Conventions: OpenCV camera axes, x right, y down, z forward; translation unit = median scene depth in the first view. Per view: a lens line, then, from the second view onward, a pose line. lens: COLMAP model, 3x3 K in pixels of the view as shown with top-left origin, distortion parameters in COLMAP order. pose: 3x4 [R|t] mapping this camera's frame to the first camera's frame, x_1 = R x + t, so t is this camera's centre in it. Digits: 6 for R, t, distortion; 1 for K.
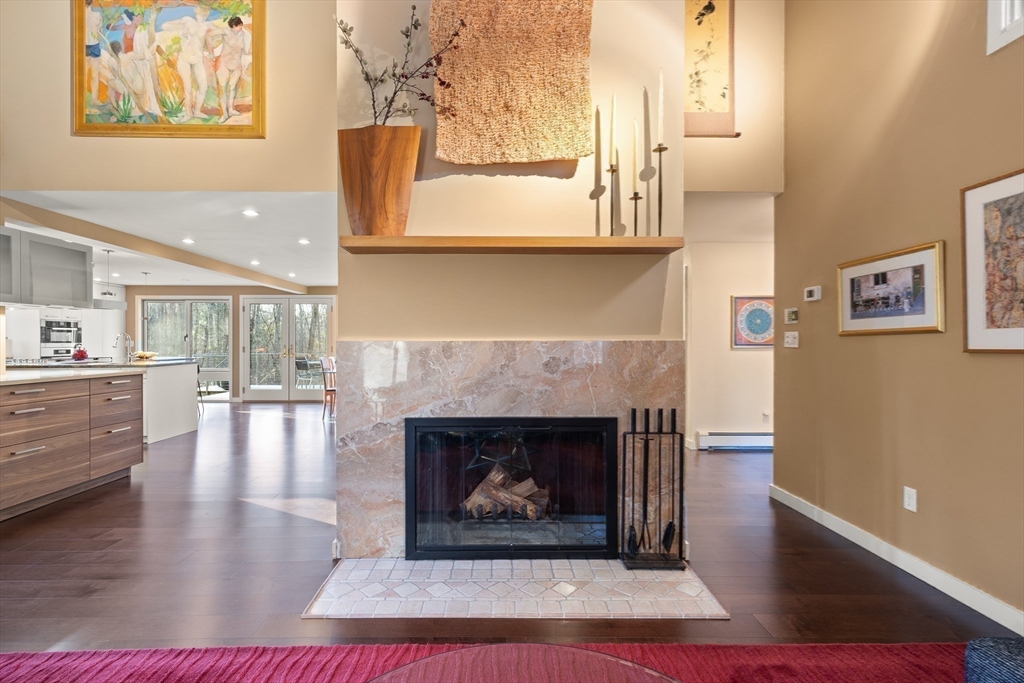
lens RADIAL K [[469.8, 0, 510.4], [0, 469.8, 342.6], [0, 0, 1]] dist [-0.001576, -0.001533]
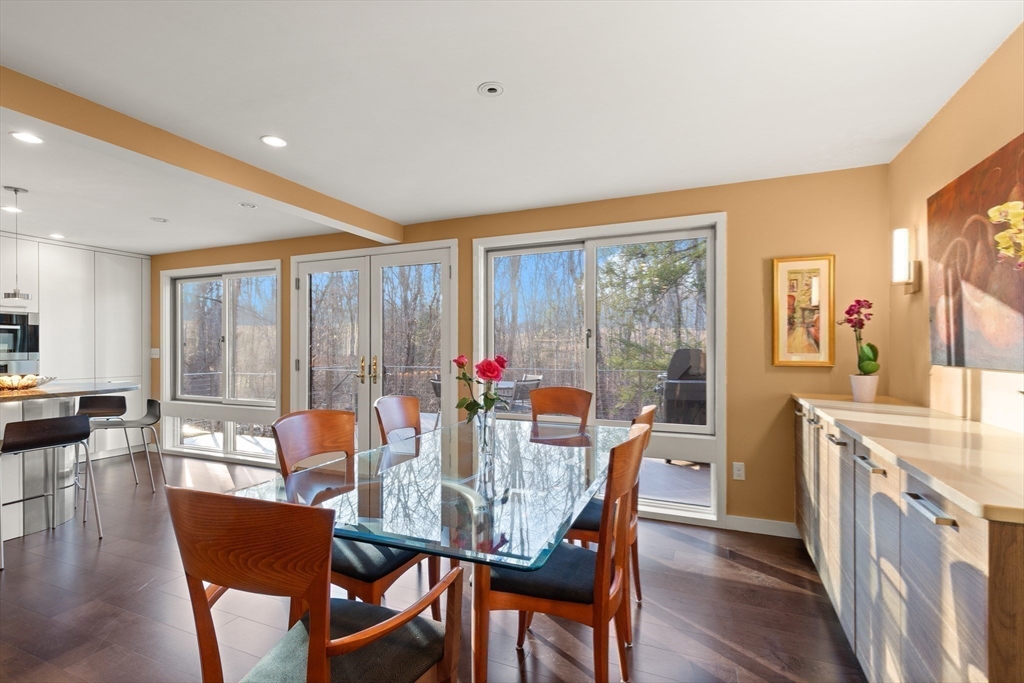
lens RADIAL K [[469.8, 0, 520.9], [0, 469.8, 347.4], [0, 0, 1]] dist [-0.001576, -0.001533]
pose [[0.913969, -0.004905, -0.405753, -0.149777], [0.002770, 0.999979, -0.005849, -0.000490], [0.405774, 0.004222, 0.913964, 0.643116]]
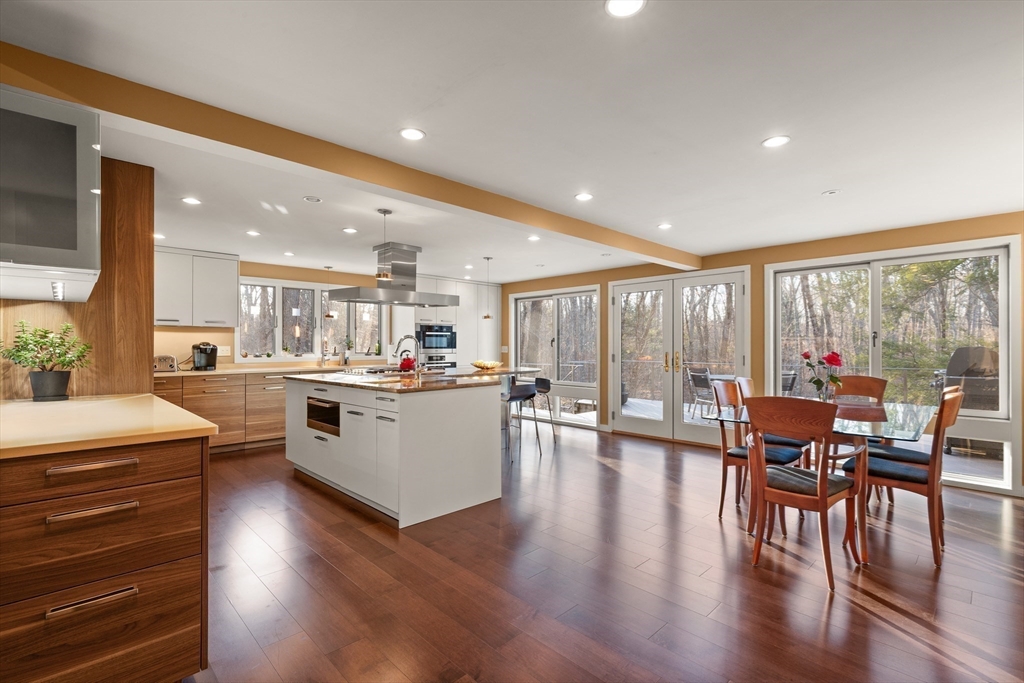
lens RADIAL K [[469.8, 0, 510.1], [0, 469.8, 343.2], [0, 0, 1]] dist [-0.001576, -0.001533]
pose [[0.672467, -0.006674, -0.740097, -0.149521], [0.000764, 0.999965, -0.008323, -0.002118], [0.740126, 0.005031, 0.672449, 0.410884]]
